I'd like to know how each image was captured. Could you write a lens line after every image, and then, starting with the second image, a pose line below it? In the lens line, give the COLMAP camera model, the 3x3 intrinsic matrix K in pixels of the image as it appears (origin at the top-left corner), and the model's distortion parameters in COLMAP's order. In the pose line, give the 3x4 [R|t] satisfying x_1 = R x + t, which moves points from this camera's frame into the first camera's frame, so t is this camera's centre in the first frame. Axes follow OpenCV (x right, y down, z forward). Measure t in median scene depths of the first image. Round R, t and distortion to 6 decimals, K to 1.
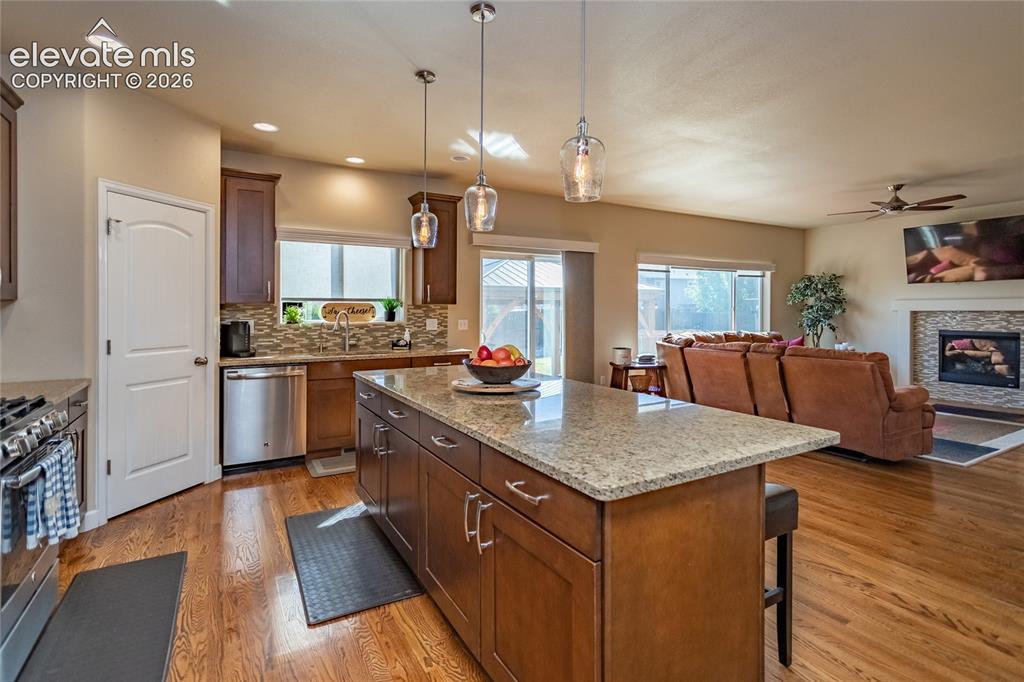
lens RADIAL K [[501.3, 0, 502.5], [0, 501.3, 316.0], [0, 0, 1]] dist [-0.000371, 0.000578]
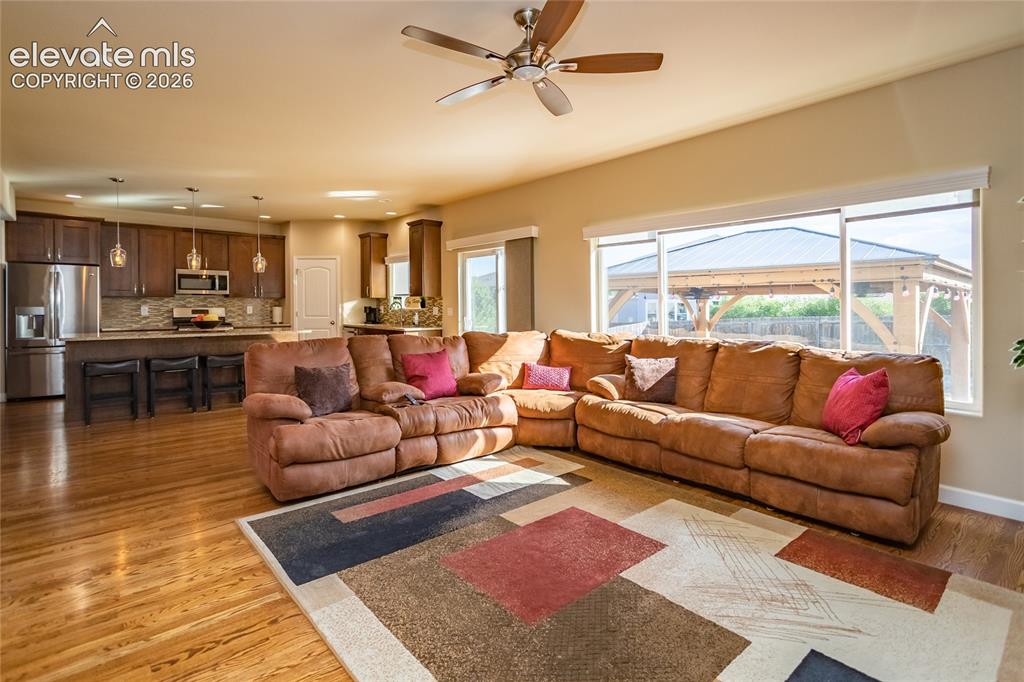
lens RADIAL K [[489.2, 0, 511.3], [0, 489.2, 307.4], [0, 0, 1]] dist [-0.000093, 0.000110]
pose [[0.209610, 0.004150, -0.977776, 1.328475], [-0.011648, 0.999931, 0.001747, 0.002370], [0.977716, 0.011023, 0.209644, 0.974843]]
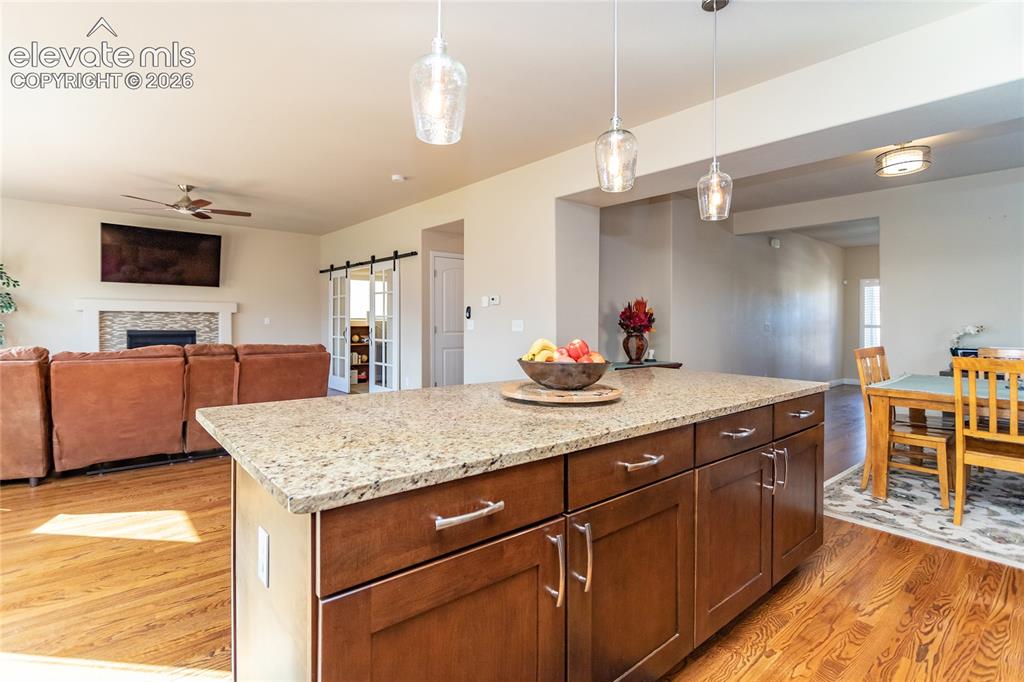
lens RADIAL K [[492.9, 0, 514.4], [0, 492.9, 329.4], [0, 0, 1]] dist [0.001731, 0.001090]
pose [[-0.200274, -0.013779, 0.979643, -0.359437], [0.003286, 0.999886, 0.014736, 0.019669], [-0.979734, 0.006171, -0.200206, 0.601180]]
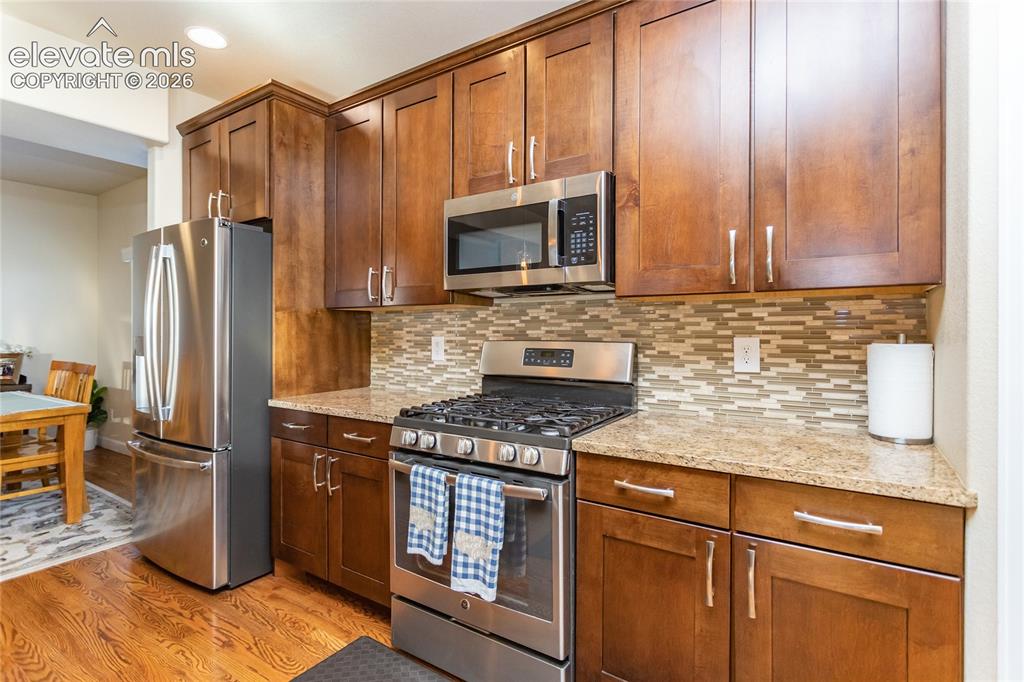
lens RADIAL K [[508.5, 0, 491.3], [0, 508.5, 339.3], [0, 0, 1]] dist [0.000475, 0.000221]
pose [[-0.896273, 0.014174, -0.443276, -0.196836], [0.000217, 0.999503, 0.031521, 0.002344], [0.443503, 0.028155, -0.895831, 0.690105]]
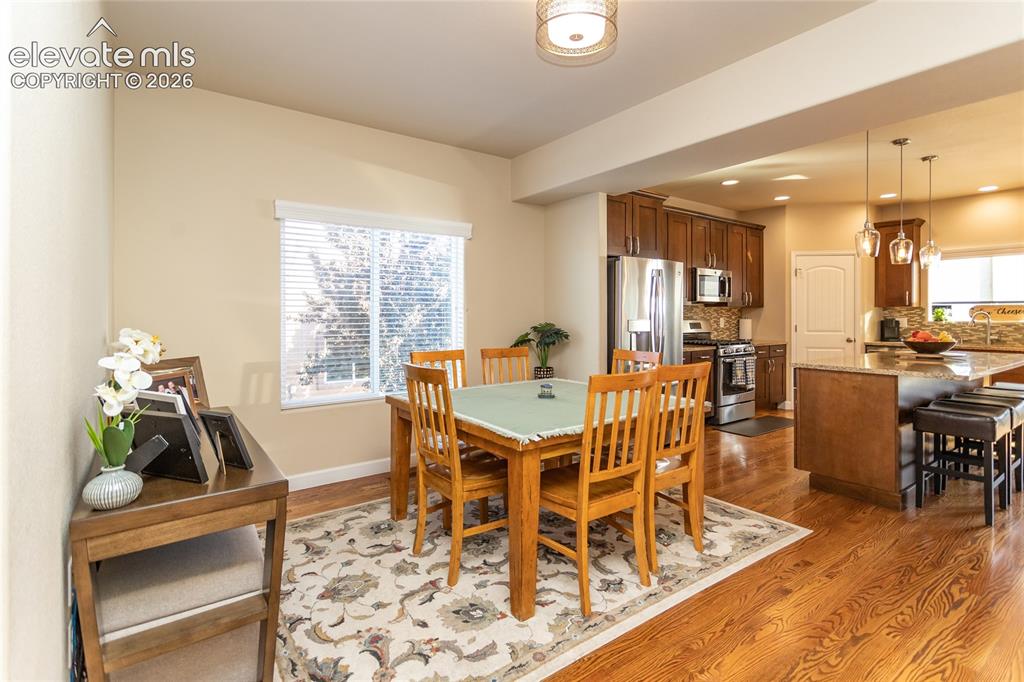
lens RADIAL K [[483.5, 0, 524.3], [0, 483.5, 313.5], [0, 0, 1]] dist [0.004916, -0.000033]
pose [[0.123966, -0.001183, -0.992286, 0.690223], [-0.010788, 0.999939, -0.002539, 0.009558], [0.992228, 0.011020, 0.123946, -0.249933]]
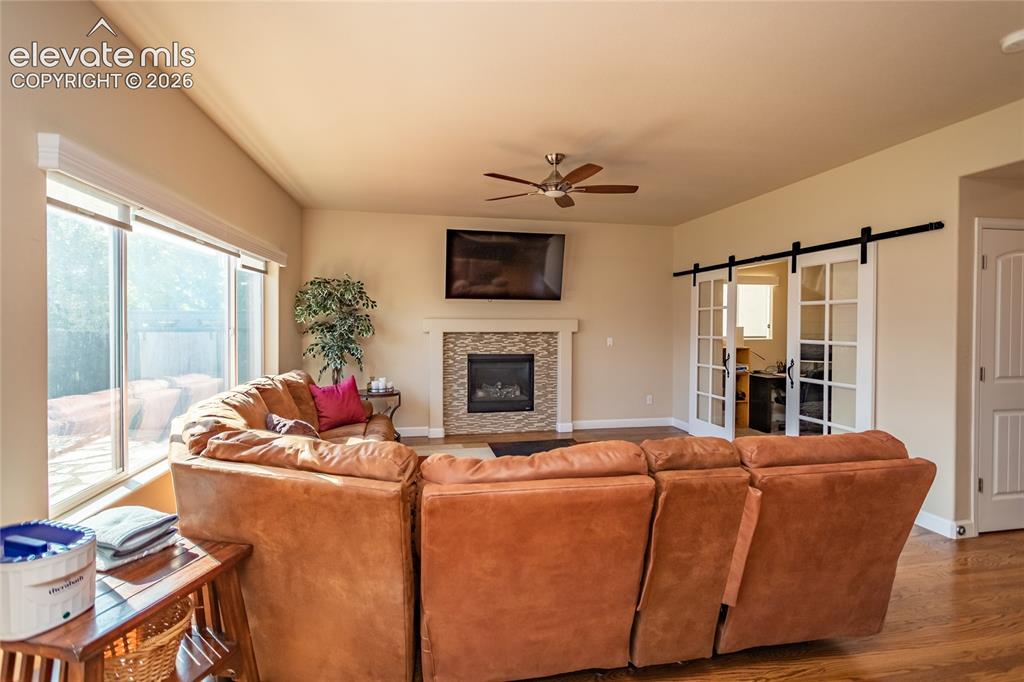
lens RADIAL K [[481.1, 0, 513.2], [0, 481.1, 328.9], [0, 0, 1]] dist [0.000255, 0.000330]
pose [[0.305471, -0.005872, 0.952183, 0.143248], [0.006316, 0.999971, 0.004140, -0.025822], [-0.952180, 0.004750, 0.305499, 0.928964]]
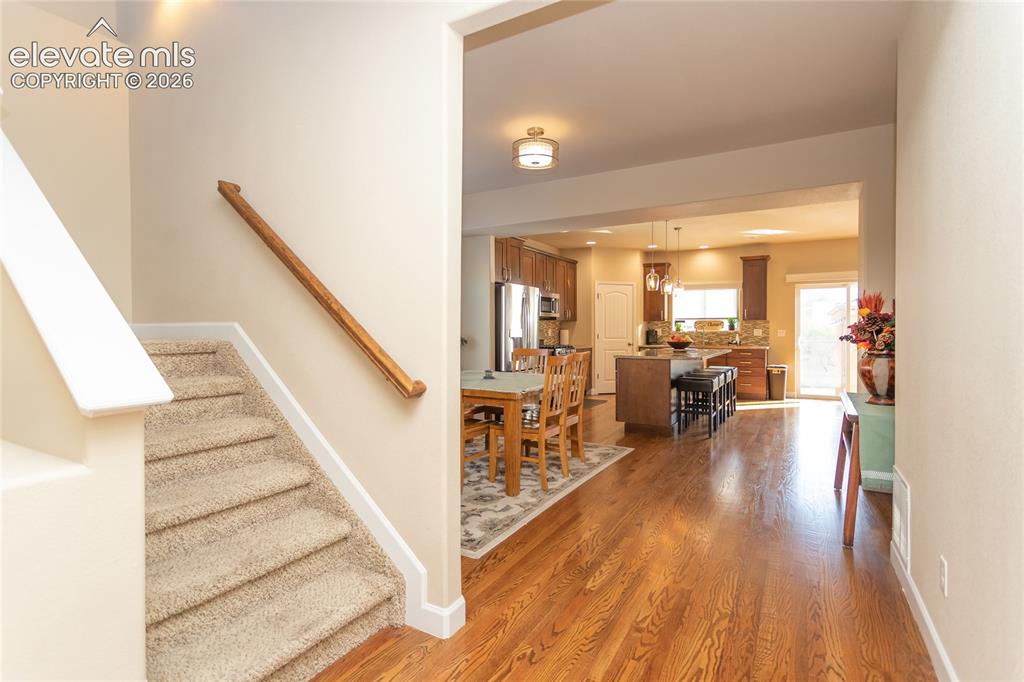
lens RADIAL K [[481.1, 0, 513.2], [0, 481.1, 328.9], [0, 0, 1]] dist [0.000255, 0.000330]
pose [[0.503254, 0.000933, -0.864138, 0.882696], [-0.009984, 0.999939, -0.004735, 0.021898], [0.864081, 0.011010, 0.503232, -0.538693]]
